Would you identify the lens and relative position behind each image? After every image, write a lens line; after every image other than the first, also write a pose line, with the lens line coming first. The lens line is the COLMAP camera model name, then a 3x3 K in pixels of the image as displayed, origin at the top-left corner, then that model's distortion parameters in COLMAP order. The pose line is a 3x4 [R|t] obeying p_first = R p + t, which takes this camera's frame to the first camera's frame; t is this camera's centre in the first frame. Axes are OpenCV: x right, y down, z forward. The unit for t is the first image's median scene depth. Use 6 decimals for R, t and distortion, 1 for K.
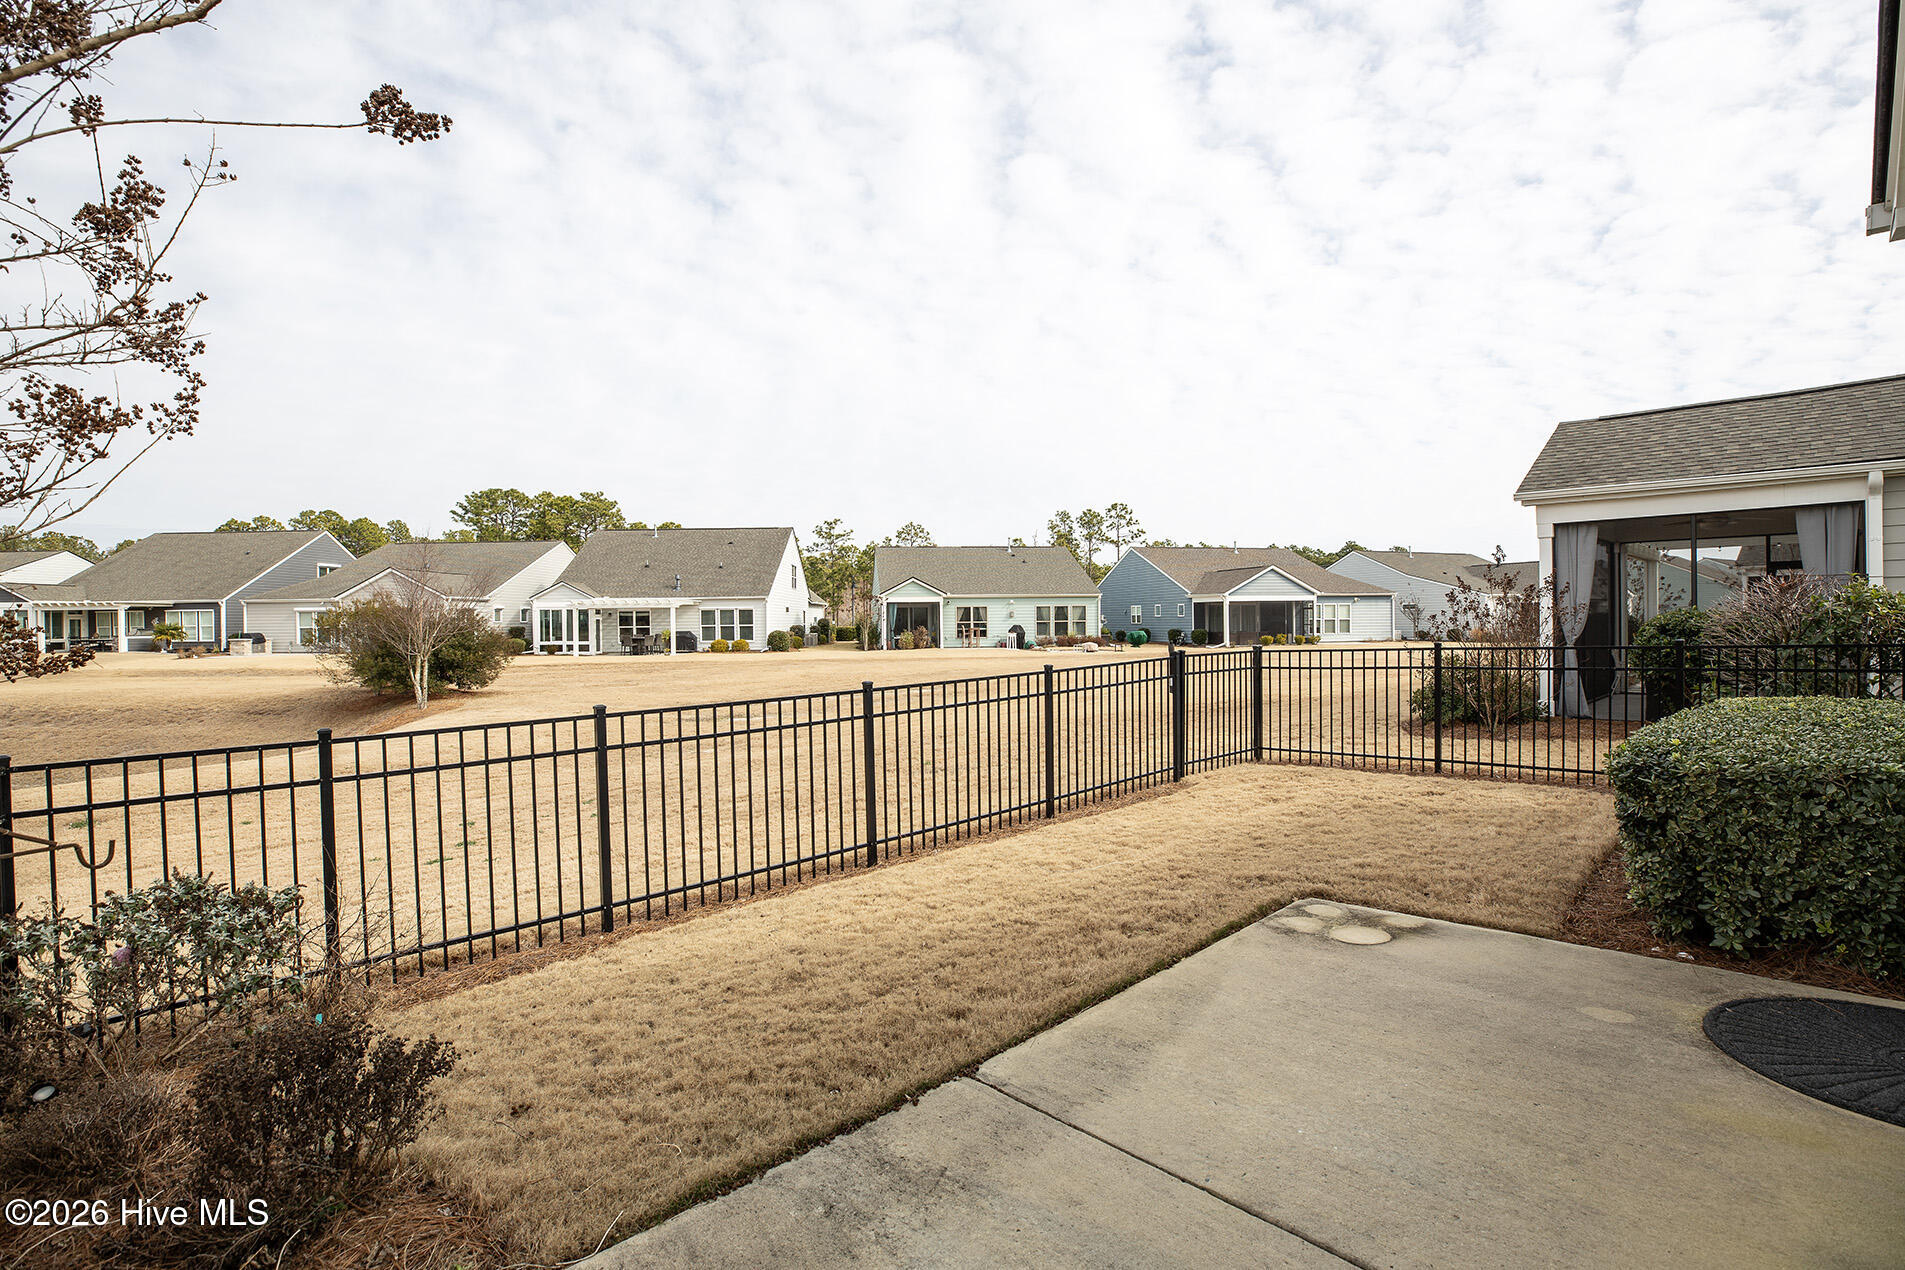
lens RADIAL K [[885.0, 0, 941.2], [0, 885.0, 628.1], [0, 0, 1]] dist [-0.031617, 0.002655]
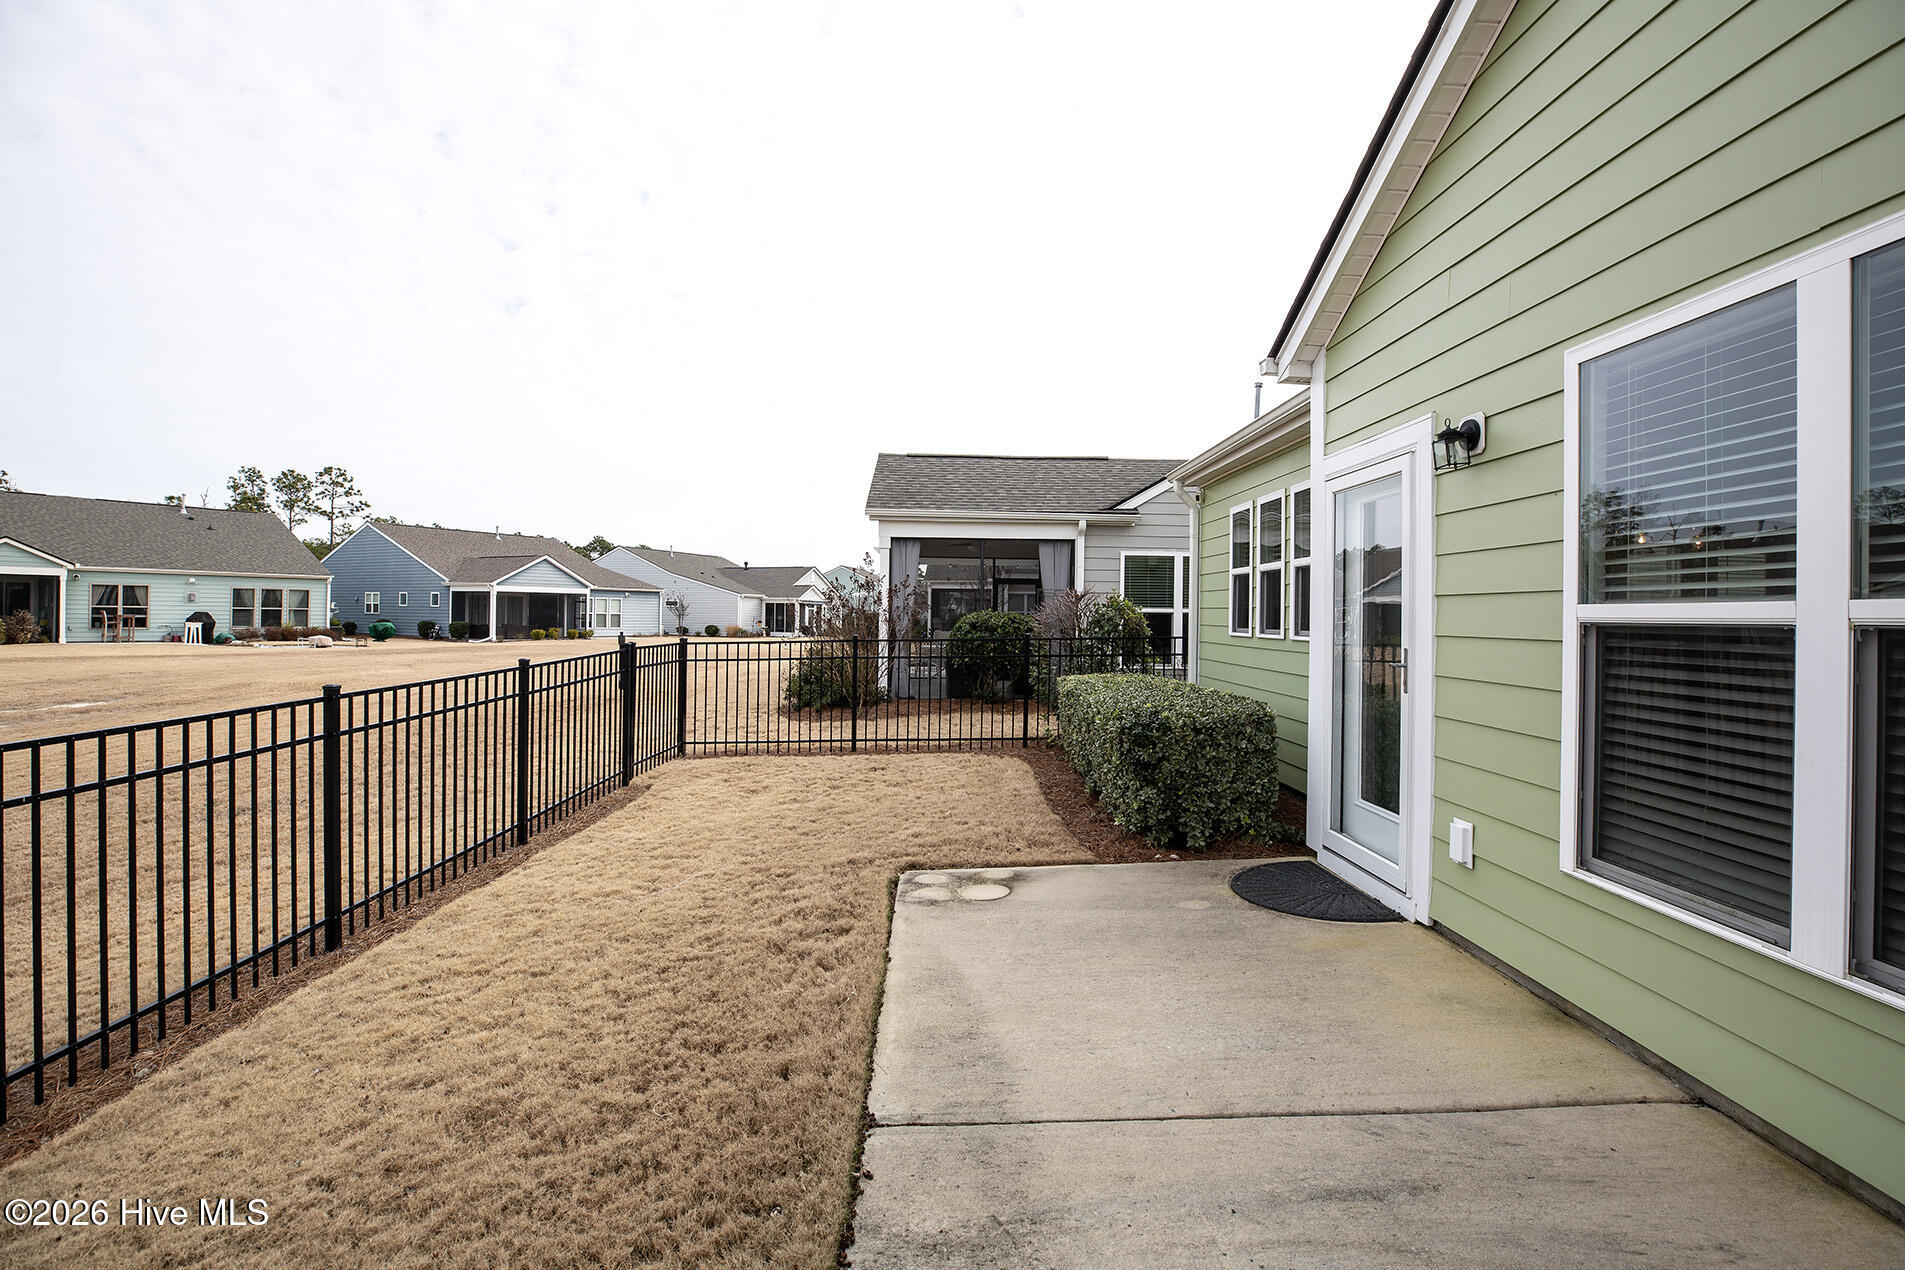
lens RADIAL K [[906.7, 0, 953.9], [0, 906.7, 608.5], [0, 0, 1]] dist [-0.030313, 0.002727]
pose [[0.670510, 0.025877, 0.741449, -0.161174], [-0.014070, 0.999655, -0.022164, 0.004847], [-0.741767, 0.004429, 0.670643, 0.094319]]
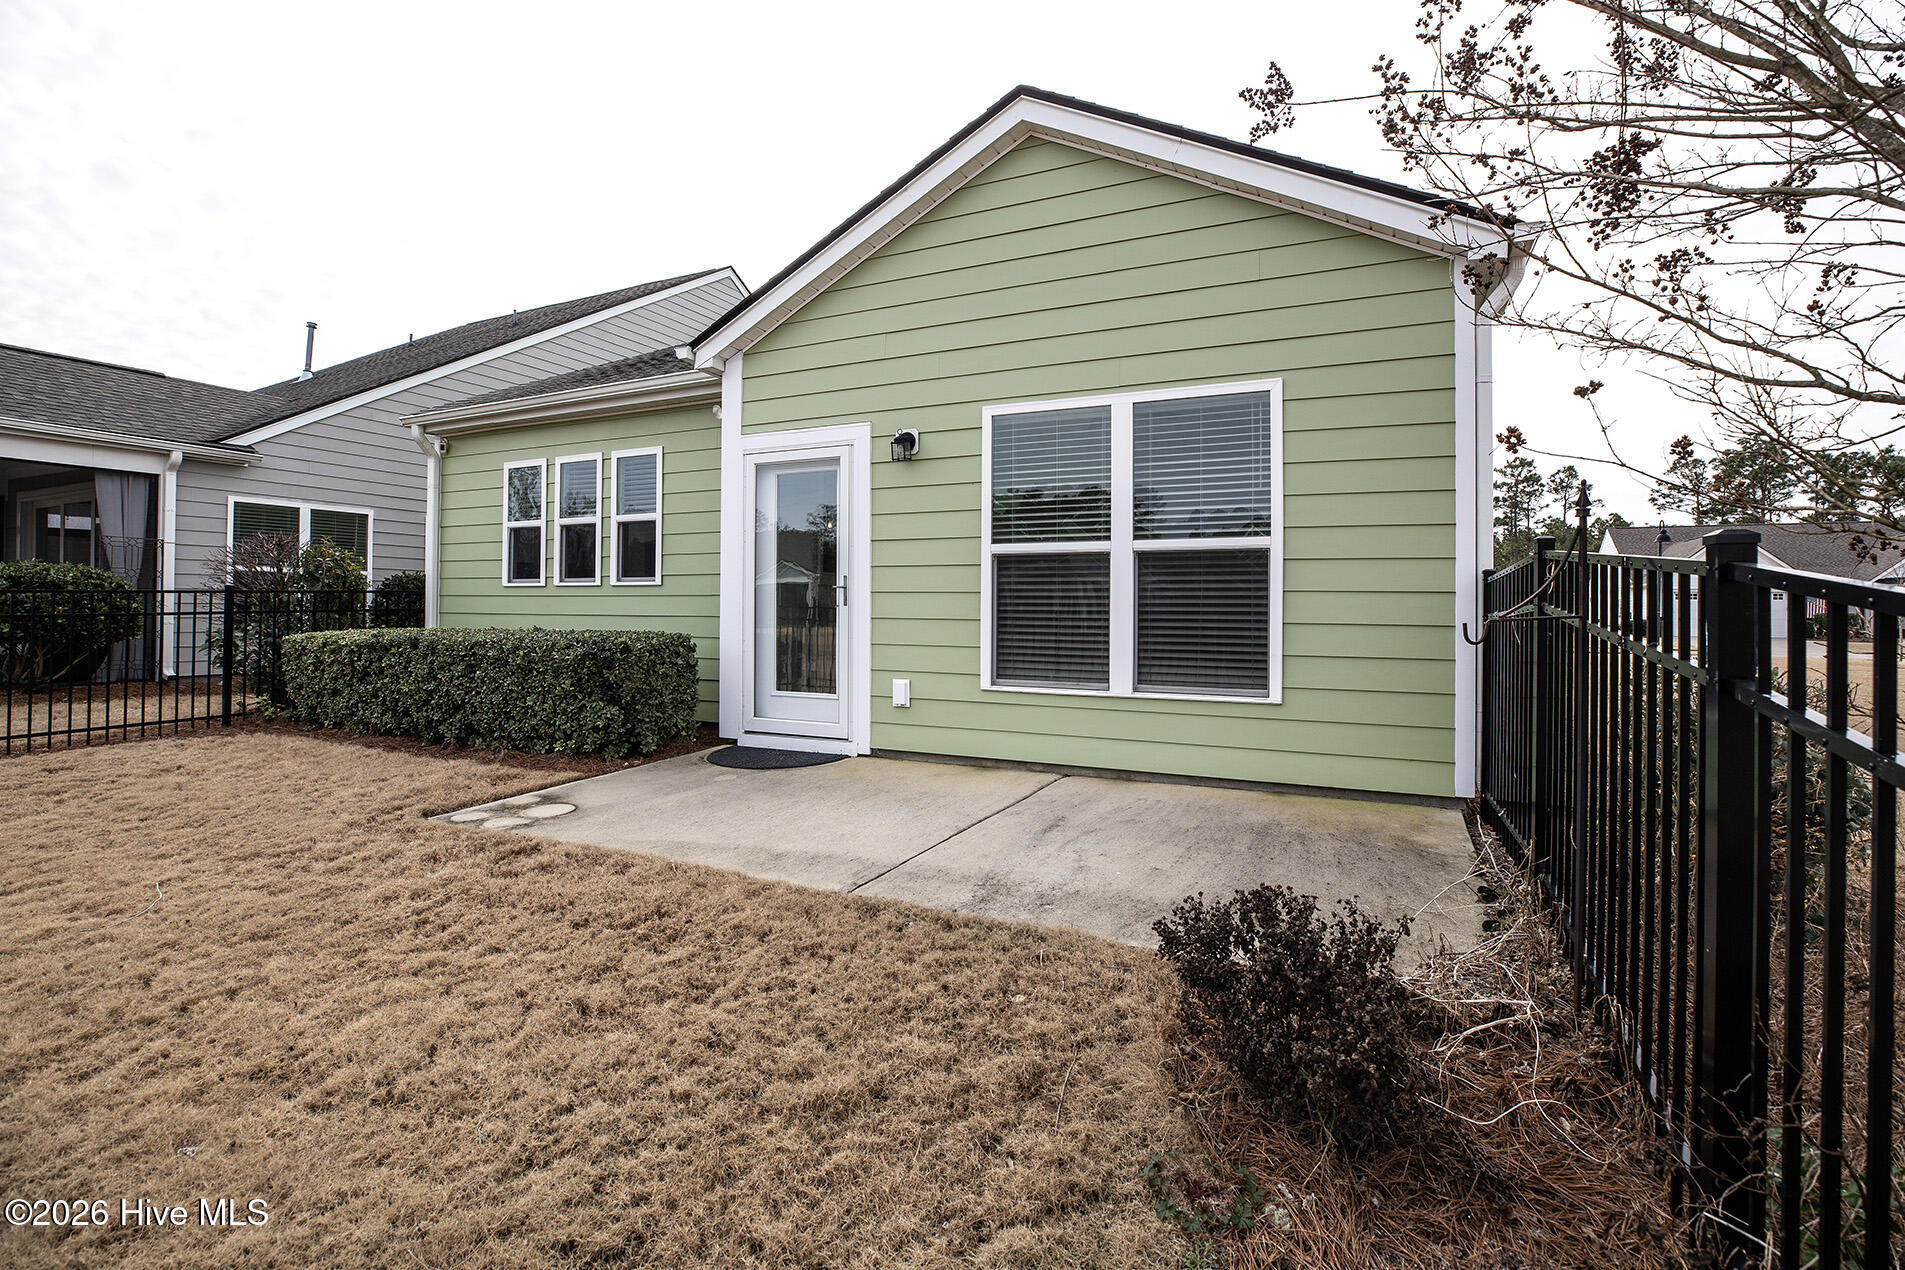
lens RADIAL K [[906.7, 0, 953.1], [0, 906.7, 599.5], [0, 0, 1]] dist [-0.030313, 0.002727]
pose [[-0.342060, 0.018858, 0.939489, -0.307297], [0.005914, 0.999822, -0.017916, 0.035072], [-0.939660, -0.000572, -0.342110, 0.330913]]
